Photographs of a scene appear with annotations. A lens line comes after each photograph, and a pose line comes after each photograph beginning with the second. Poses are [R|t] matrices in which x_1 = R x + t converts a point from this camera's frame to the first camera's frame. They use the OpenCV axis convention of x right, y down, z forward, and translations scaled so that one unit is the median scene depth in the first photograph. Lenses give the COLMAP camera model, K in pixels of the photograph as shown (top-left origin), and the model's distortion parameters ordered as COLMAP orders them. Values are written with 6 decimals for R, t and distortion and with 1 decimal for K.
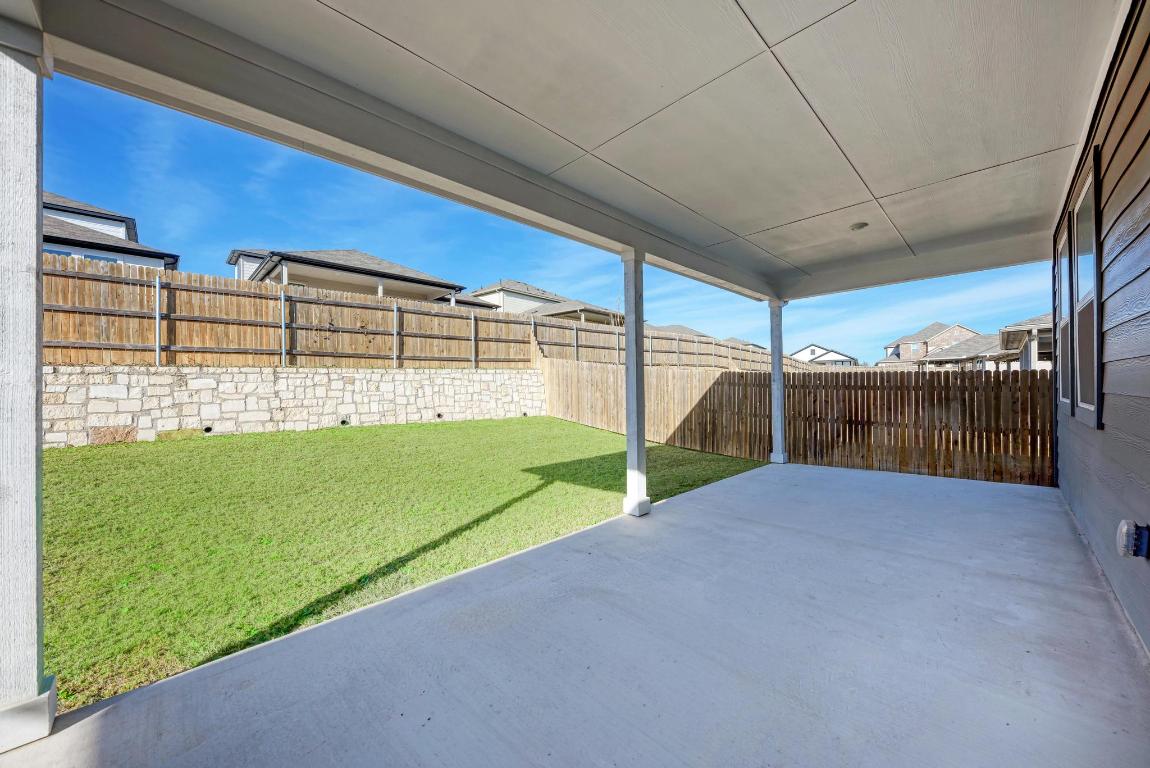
lens RADIAL K [[416.3, 0, 583.0], [0, 416.3, 386.3], [0, 0, 1]] dist [0.001950, -0.000036]
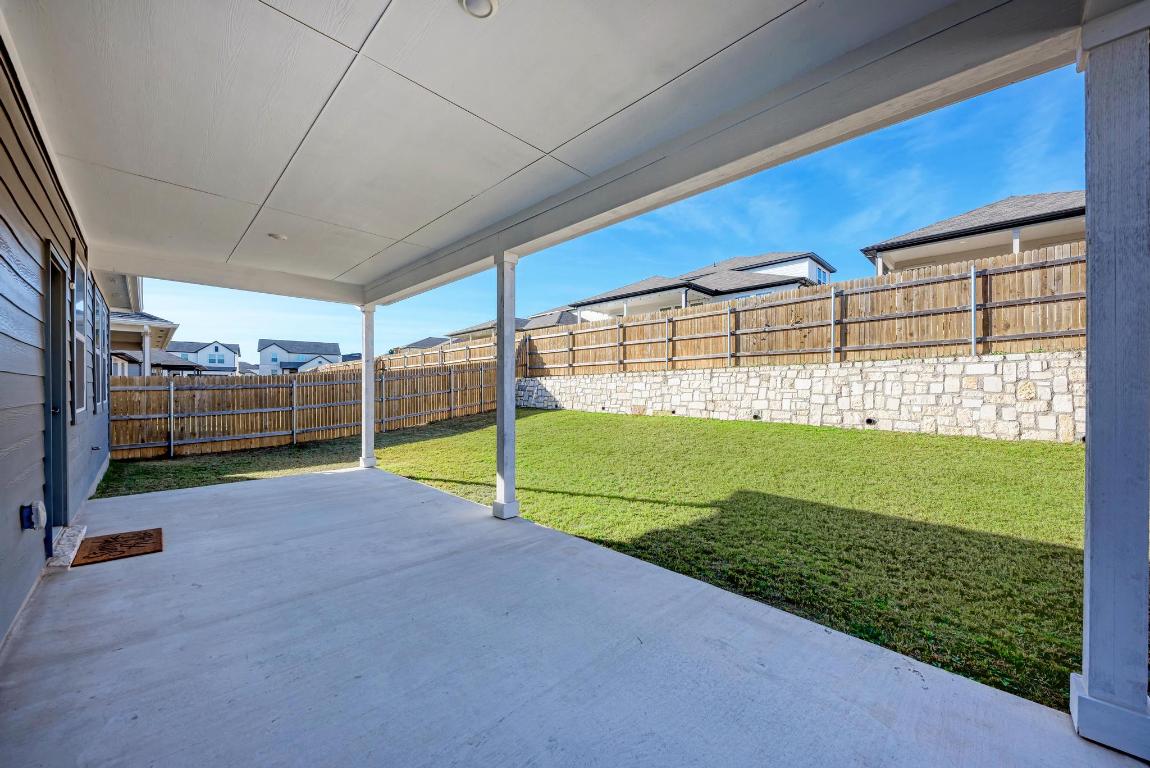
lens RADIAL K [[423.5, 0, 572.2], [0, 423.5, 386.2], [0, 0, 1]] dist [0.001000, -0.000074]
pose [[0.003468, 0.012406, -0.999917, 0.494485], [0.005008, 0.999910, 0.012423, -0.008242], [0.999981, -0.005051, 0.003406, 0.500553]]
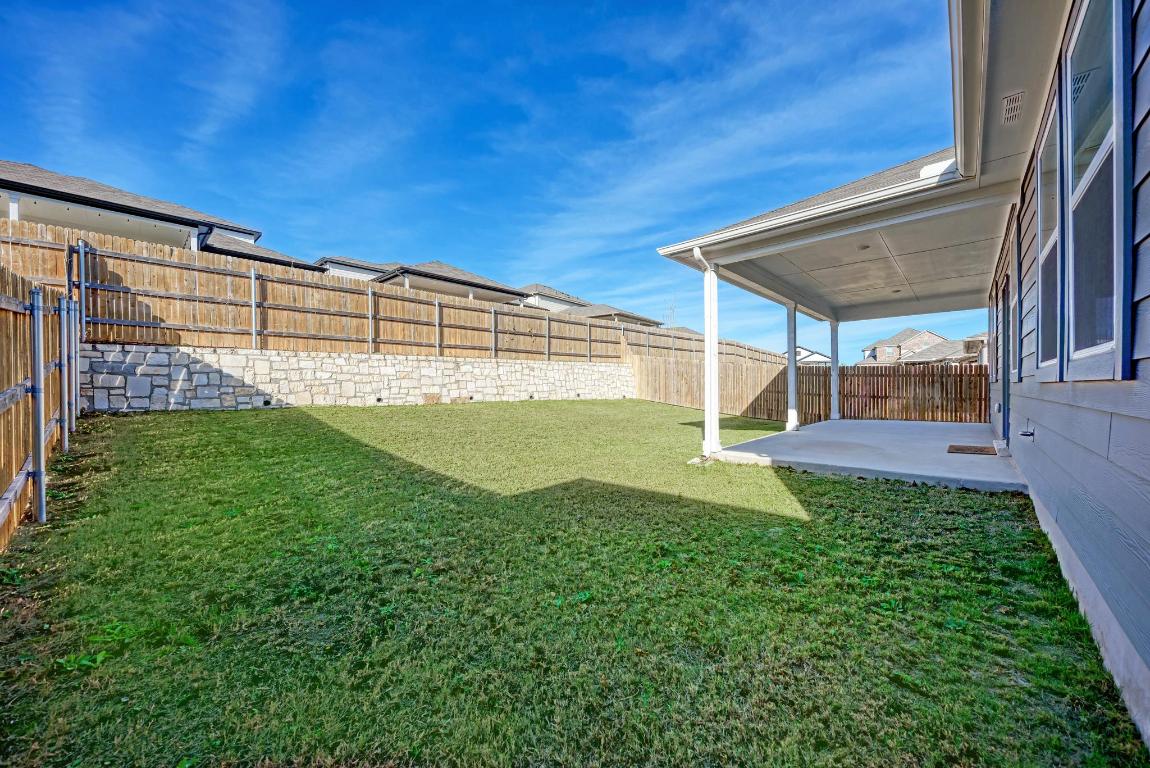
lens RADIAL K [[416.3, 0, 583.0], [0, 416.3, 386.3], [0, 0, 1]] dist [0.001950, -0.000036]
pose [[0.998910, 0.009799, 0.045642, -0.440854], [-0.009957, 0.999945, 0.003245, 0.040270], [-0.045608, -0.003696, 0.998953, -0.444461]]
